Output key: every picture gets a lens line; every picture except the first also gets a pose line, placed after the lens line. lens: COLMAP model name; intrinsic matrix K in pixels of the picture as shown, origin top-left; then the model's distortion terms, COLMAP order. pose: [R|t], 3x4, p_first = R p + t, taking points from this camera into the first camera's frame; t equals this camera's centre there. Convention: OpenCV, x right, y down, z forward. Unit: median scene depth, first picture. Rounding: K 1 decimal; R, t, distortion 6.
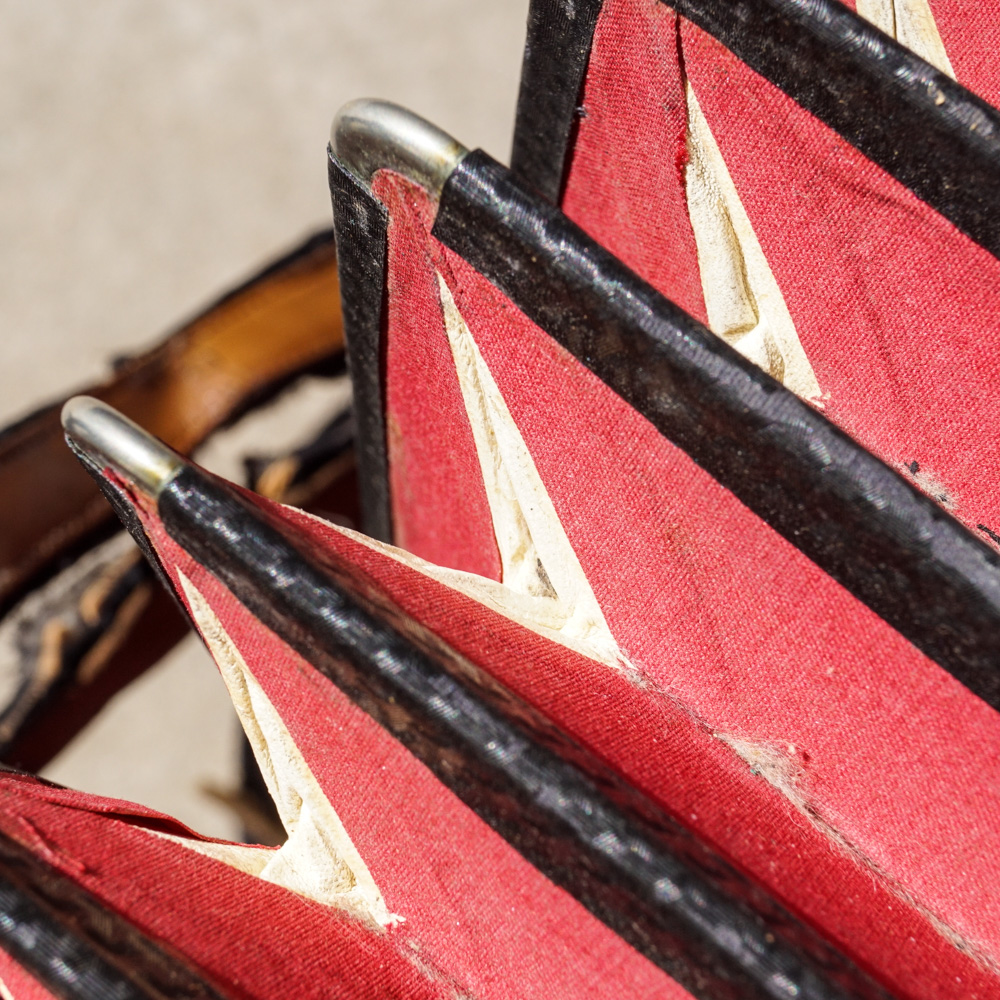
lens RADIAL K [[2018.0, 0, 500.0], [0, 2018.0, 500.0], [0, 0, 1]] dist [-0.021665, -0.220766]
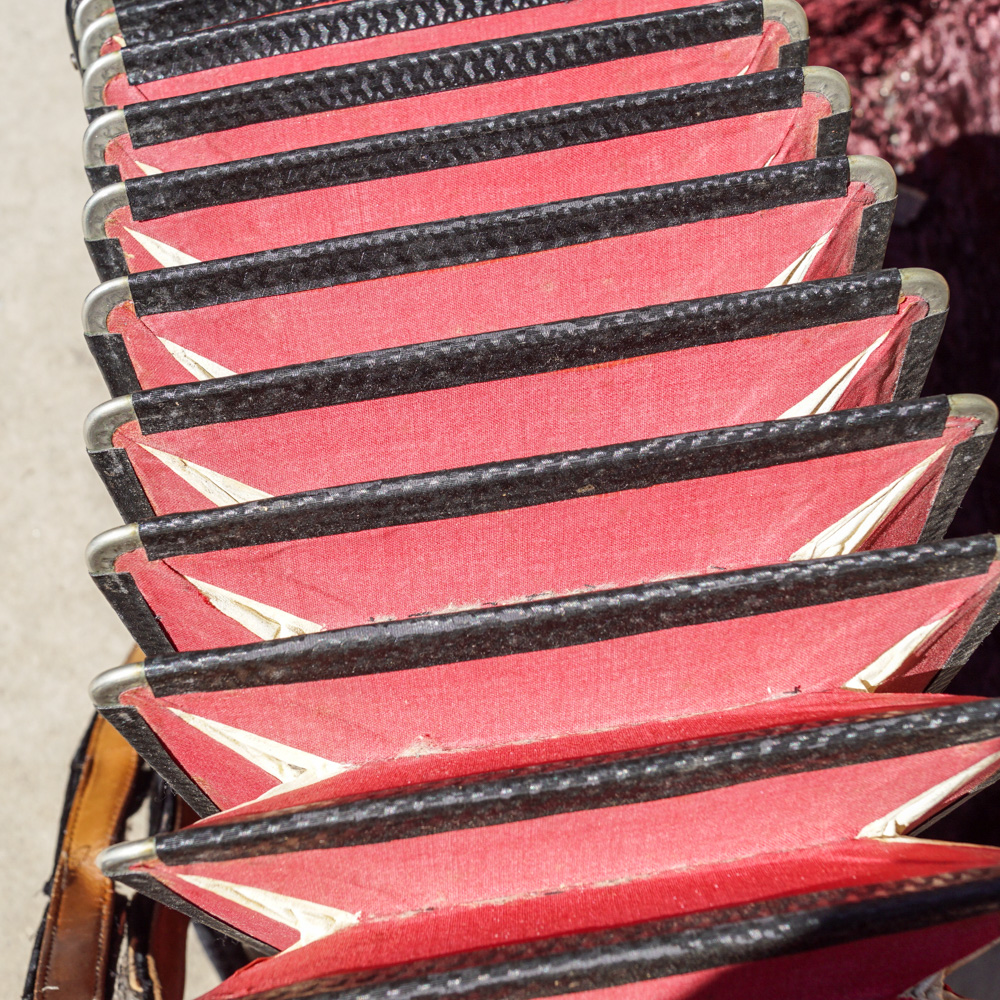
lens RADIAL K [[1536.7, 0, 500.0], [0, 1536.7, 500.0], [0, 0, 1]] dist [-0.029064, 0.024310]
pose [[0.662195, -0.695612, 0.278606, -0.106641], [0.733303, 0.678064, -0.049964, 0.096882], [-0.154157, 0.237388, 0.959105, -0.844334]]
